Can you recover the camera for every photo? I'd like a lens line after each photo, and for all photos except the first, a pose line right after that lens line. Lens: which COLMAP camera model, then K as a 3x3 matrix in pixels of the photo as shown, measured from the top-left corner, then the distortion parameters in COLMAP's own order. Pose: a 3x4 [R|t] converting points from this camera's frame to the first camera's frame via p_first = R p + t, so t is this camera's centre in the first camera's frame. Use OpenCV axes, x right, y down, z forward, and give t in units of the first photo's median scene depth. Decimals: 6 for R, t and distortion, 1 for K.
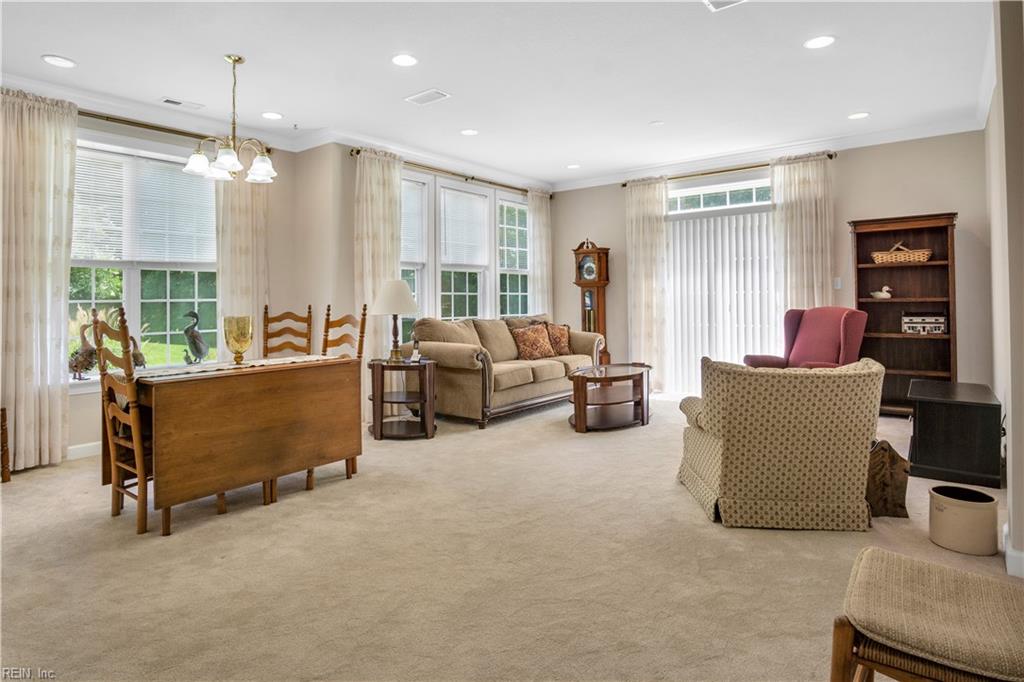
lens RADIAL K [[575.8, 0, 503.5], [0, 575.8, 288.8], [0, 0, 1]] dist [-0.017442, 0.004910]
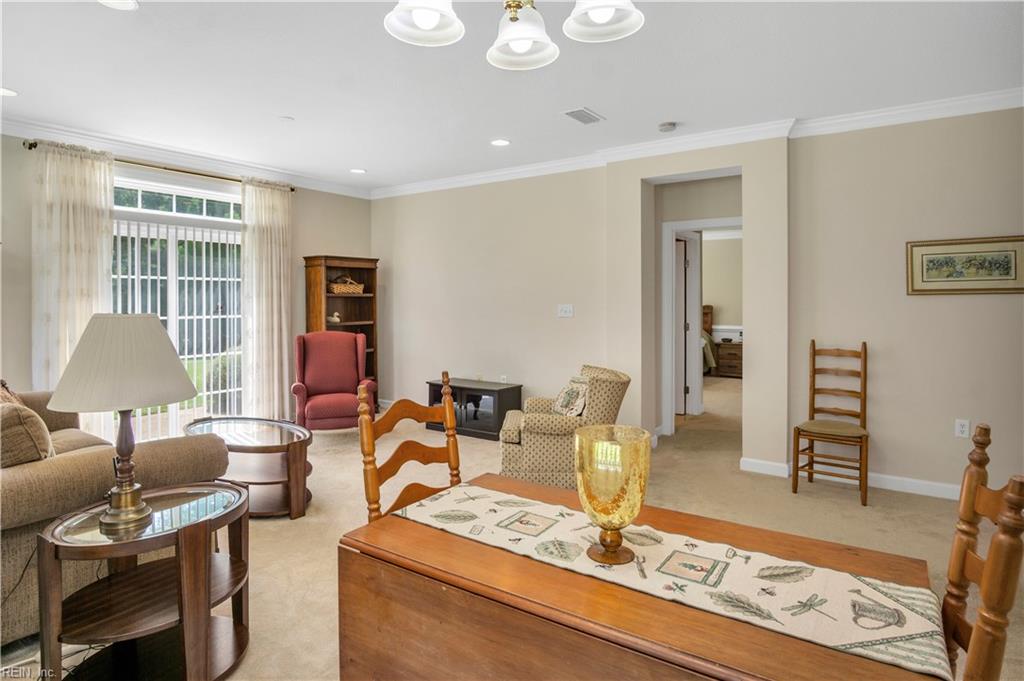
lens RADIAL K [[575.8, 0, 496.6], [0, 575.8, 302.1], [0, 0, 1]] dist [-0.017442, 0.004910]
pose [[-0.037136, 0.004021, 0.999302, -0.589641], [-0.020359, 0.999781, -0.004780, -0.028738], [-0.999103, -0.020522, -0.037046, 0.749403]]
